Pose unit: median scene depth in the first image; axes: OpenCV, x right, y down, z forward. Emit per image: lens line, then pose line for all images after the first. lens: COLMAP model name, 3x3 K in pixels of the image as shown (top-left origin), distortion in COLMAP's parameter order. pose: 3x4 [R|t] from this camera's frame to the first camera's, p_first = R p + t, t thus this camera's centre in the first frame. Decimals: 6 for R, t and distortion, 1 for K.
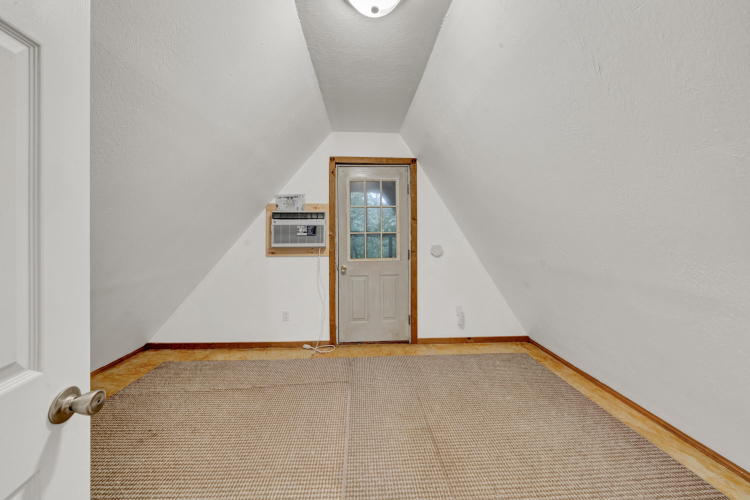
lens RADIAL K [[261.2, 0, 367.5], [0, 261.2, 229.1], [0, 0, 1]] dist [-0.009061, 0.000257]
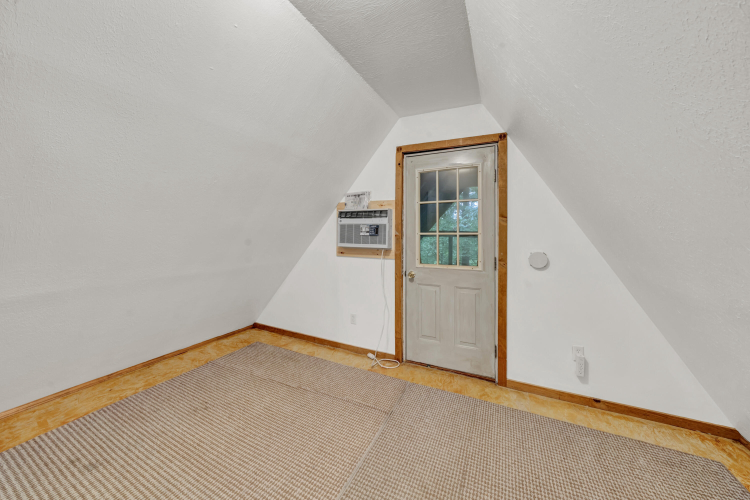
lens RADIAL K [[261.2, 0, 376.3], [0, 261.2, 228.3], [0, 0, 1]] dist [-0.009061, 0.000257]
pose [[0.884850, 0.004922, -0.465850, 0.208731], [-0.005534, 0.999985, 0.000054, -0.001029], [0.465843, 0.002530, 0.884864, 0.188154]]
